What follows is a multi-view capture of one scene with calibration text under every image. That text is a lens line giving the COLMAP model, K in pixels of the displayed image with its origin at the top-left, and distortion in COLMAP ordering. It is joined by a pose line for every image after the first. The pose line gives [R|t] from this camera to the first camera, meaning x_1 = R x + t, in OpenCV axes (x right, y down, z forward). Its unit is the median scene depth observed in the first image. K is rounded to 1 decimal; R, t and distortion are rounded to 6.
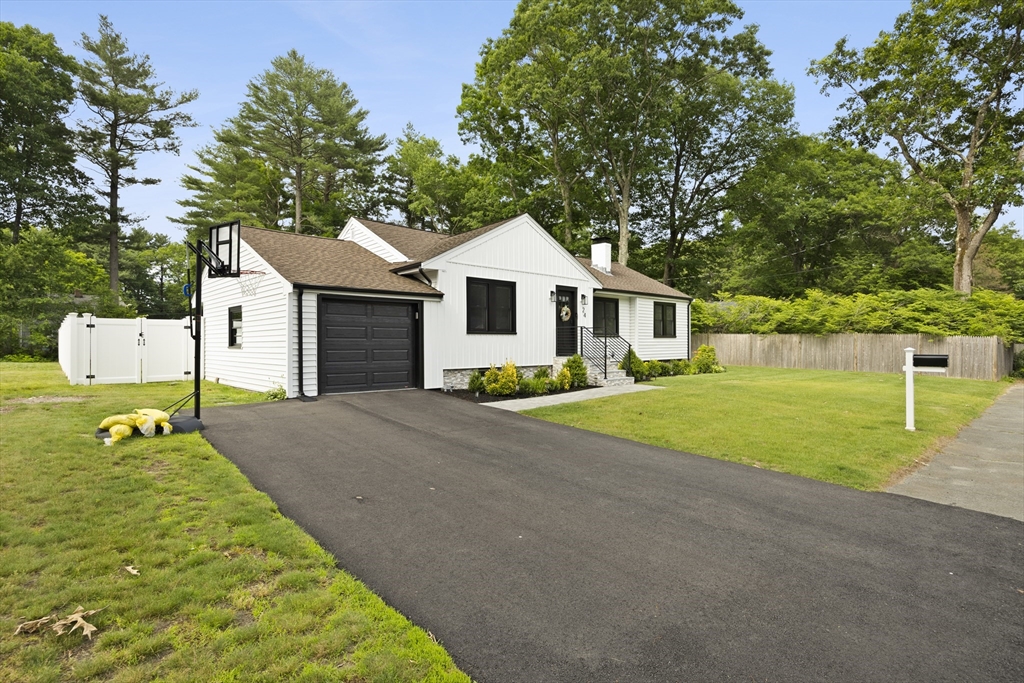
lens RADIAL K [[520.0, 0, 512.3], [0, 520.0, 343.5], [0, 0, 1]] dist [0.002337, 0.000421]
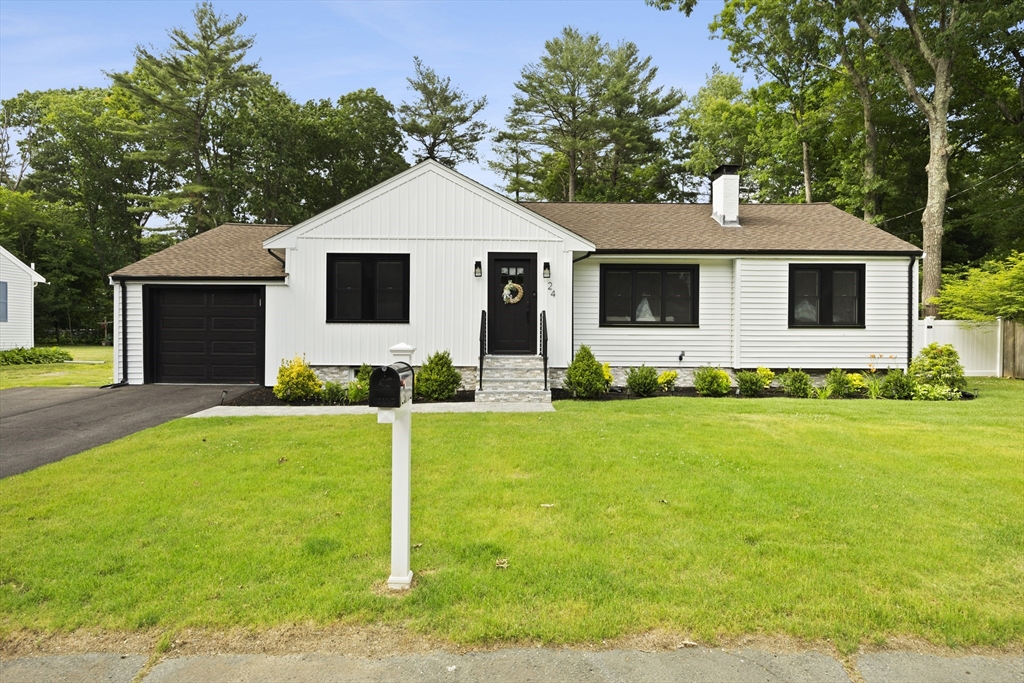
lens RADIAL K [[587.5, 0, 512.1], [0, 587.5, 338.4], [0, 0, 1]] dist [-0.008449, -0.000504]
pose [[0.734986, 0.006163, -0.678055, 0.670798], [-0.008356, 0.999965, 0.000030, 0.002959], [0.678031, 0.005644, 0.735011, 0.462746]]
